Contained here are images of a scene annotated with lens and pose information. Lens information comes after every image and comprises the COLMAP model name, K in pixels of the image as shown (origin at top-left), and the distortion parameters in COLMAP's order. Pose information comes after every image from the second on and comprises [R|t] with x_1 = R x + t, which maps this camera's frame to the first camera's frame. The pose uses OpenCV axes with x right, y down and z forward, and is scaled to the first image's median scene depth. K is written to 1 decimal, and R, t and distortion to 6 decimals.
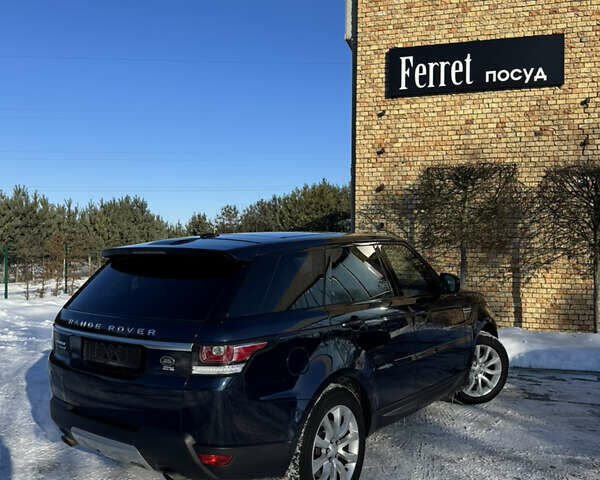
lens RADIAL K [[562.6, 0, 297.8], [0, 562.6, 249.8], [0, 0, 1]] dist [0.105679, -0.172992]
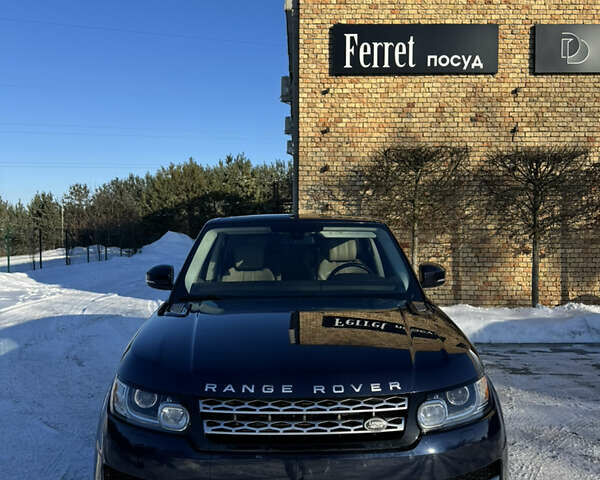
lens RADIAL K [[562.6, 0, 297.8], [0, 562.6, 249.8], [0, 0, 1]] dist [0.105679, -0.172992]
pose [[0.961547, -0.017139, 0.274105, -0.171427], [0.008228, 0.999401, 0.033627, -0.002599], [-0.274517, -0.030078, 0.961112, 0.074937]]
